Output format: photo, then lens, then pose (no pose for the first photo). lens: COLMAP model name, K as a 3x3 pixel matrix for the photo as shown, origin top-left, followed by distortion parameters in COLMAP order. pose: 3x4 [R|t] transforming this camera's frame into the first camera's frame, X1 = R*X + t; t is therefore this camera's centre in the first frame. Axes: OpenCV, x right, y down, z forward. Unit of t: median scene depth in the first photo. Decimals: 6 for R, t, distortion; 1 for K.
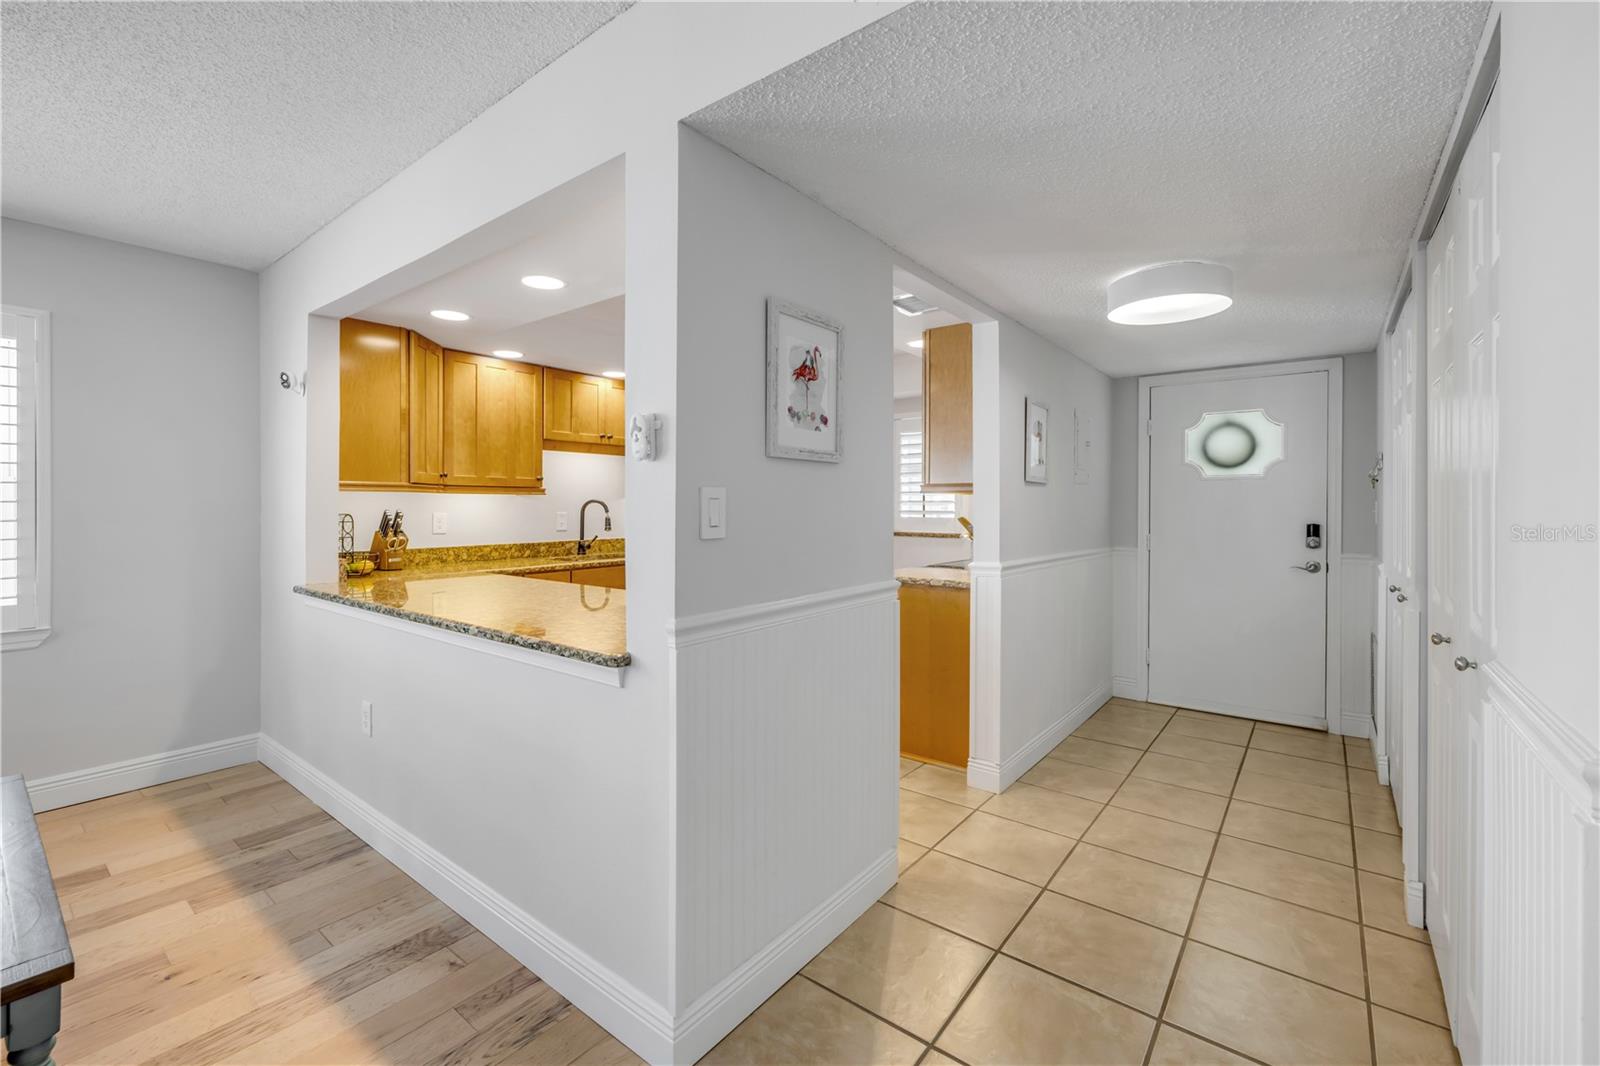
lens RADIAL K [[677.4, 0, 795.7], [0, 677.4, 509.3], [0, 0, 1]] dist [-0.001856, 0.000079]
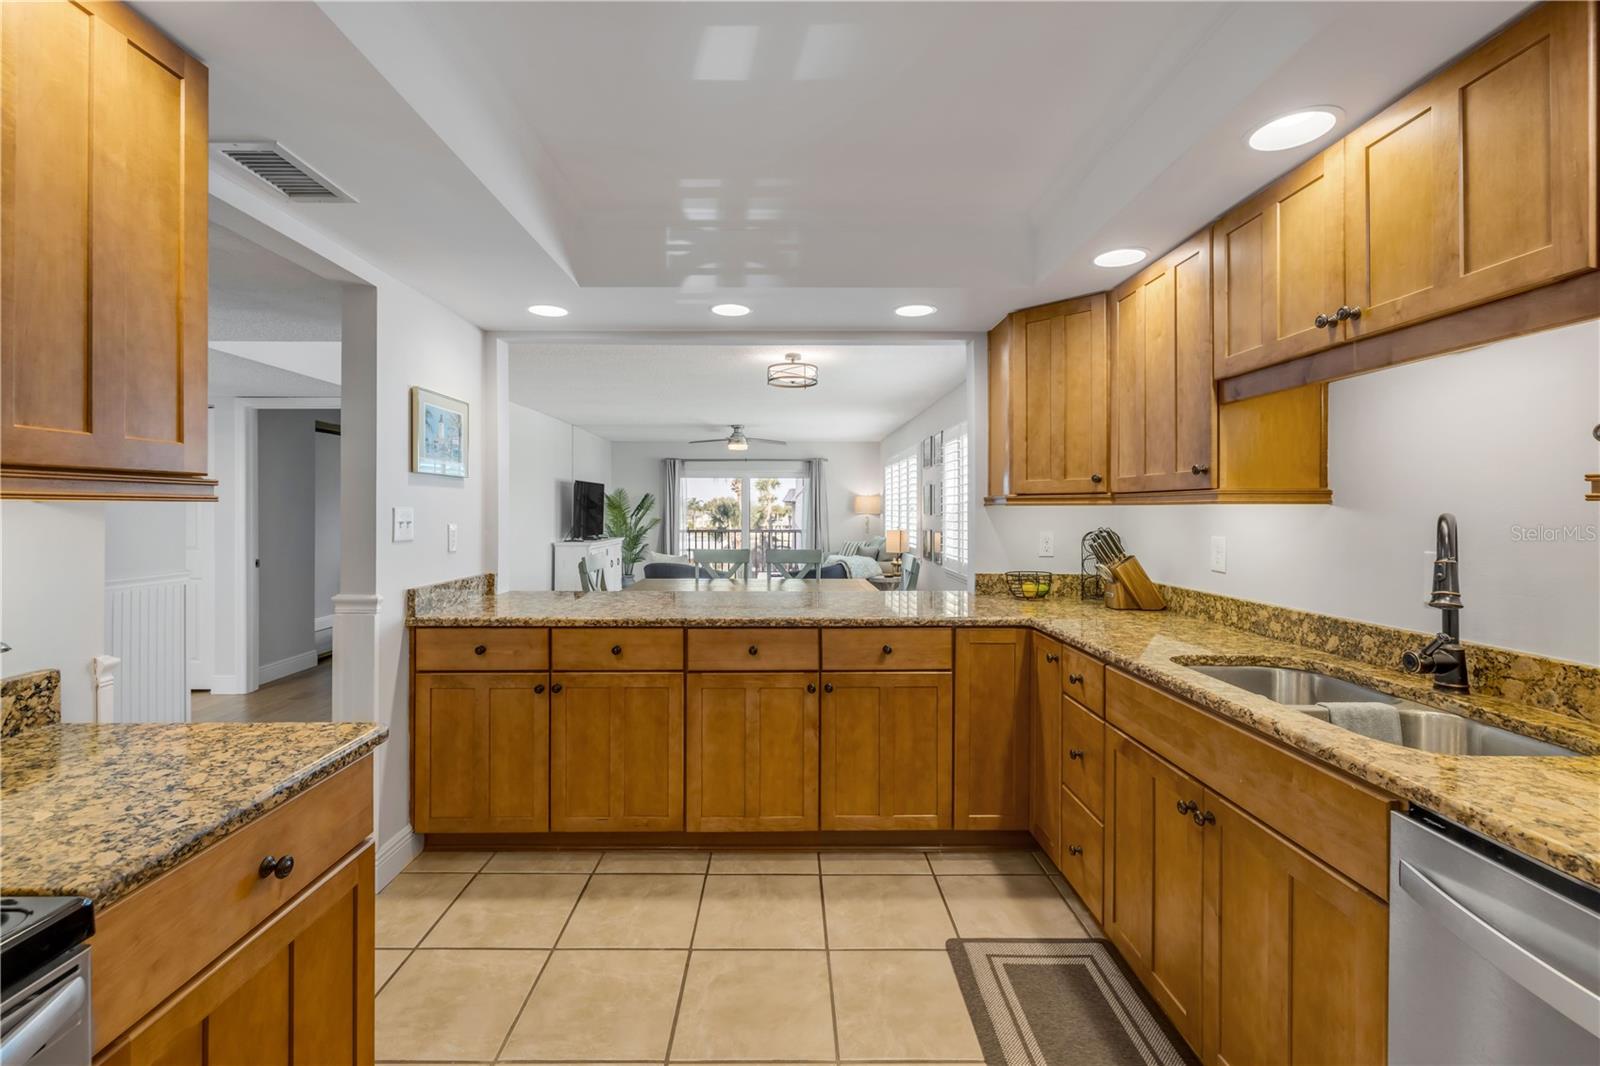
lens RADIAL K [[677.4, 0, 790.5], [0, 677.4, 506.6], [0, 0, 1]] dist [-0.001856, 0.000079]
pose [[-0.782895, -0.004417, -0.622138, 0.144036], [-0.006977, 0.999974, 0.001679, -0.019790], [0.622115, 0.005655, -0.782905, 1.283462]]
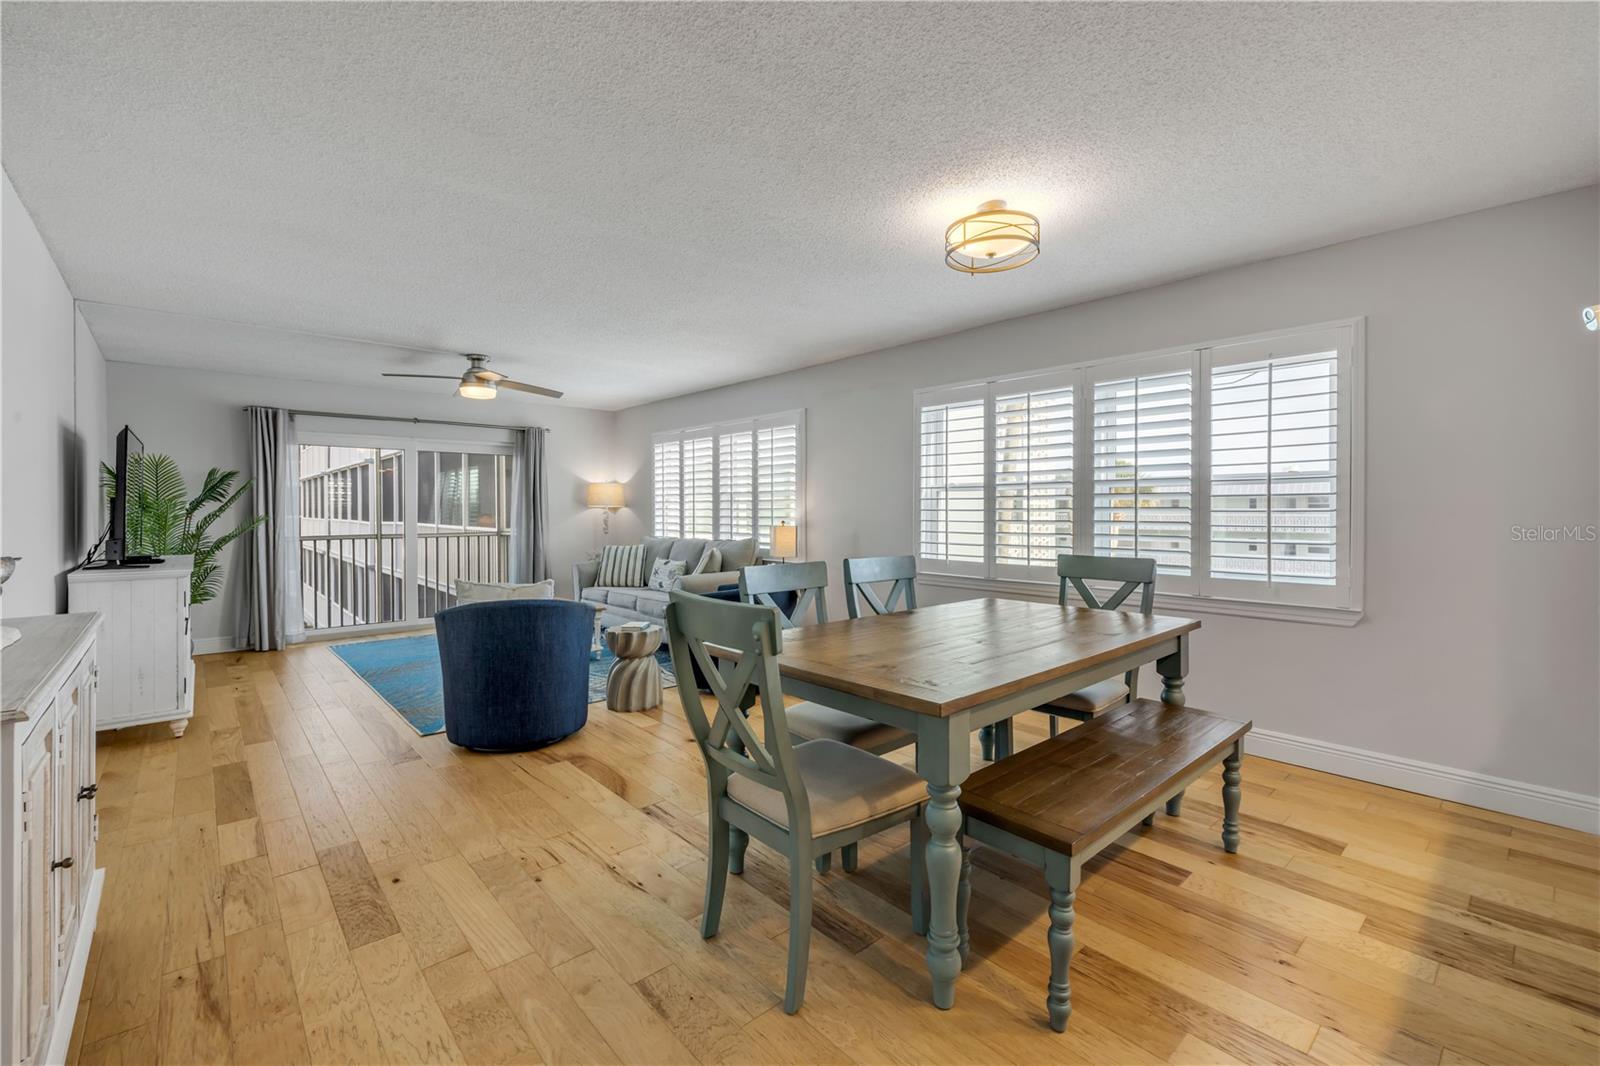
lens RADIAL K [[677.4, 0, 795.1], [0, 677.4, 517.1], [0, 0, 1]] dist [-0.001856, 0.000079]
pose [[-0.177544, 0.008863, -0.984073, 0.079140], [-0.005663, 0.999934, 0.010027, 0.015640], [0.984097, 0.007353, -0.177482, 0.218604]]
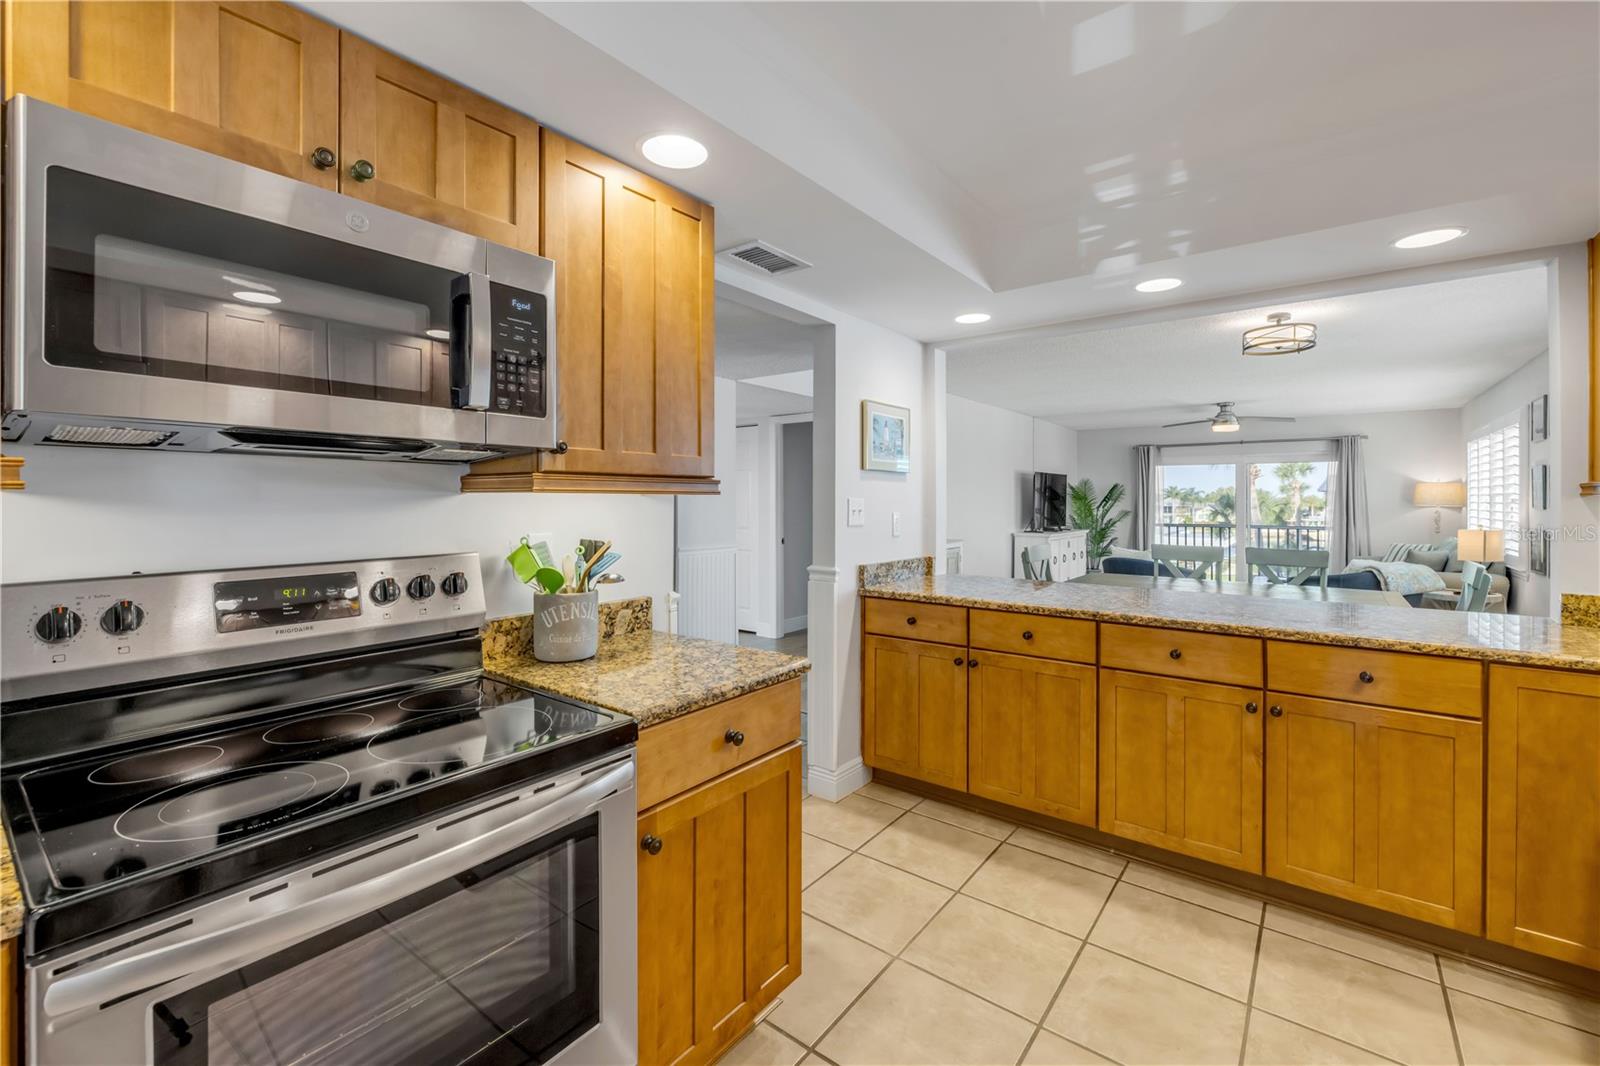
lens RADIAL K [[677.4, 0, 797.3], [0, 677.4, 499.3], [0, 0, 1]] dist [-0.001856, 0.000079]
pose [[-0.999993, -0.003654, -0.000166, 0.101180], [-0.003655, 0.999966, 0.007443, -0.020088], [0.000139, 0.007444, -0.999972, 1.346600]]
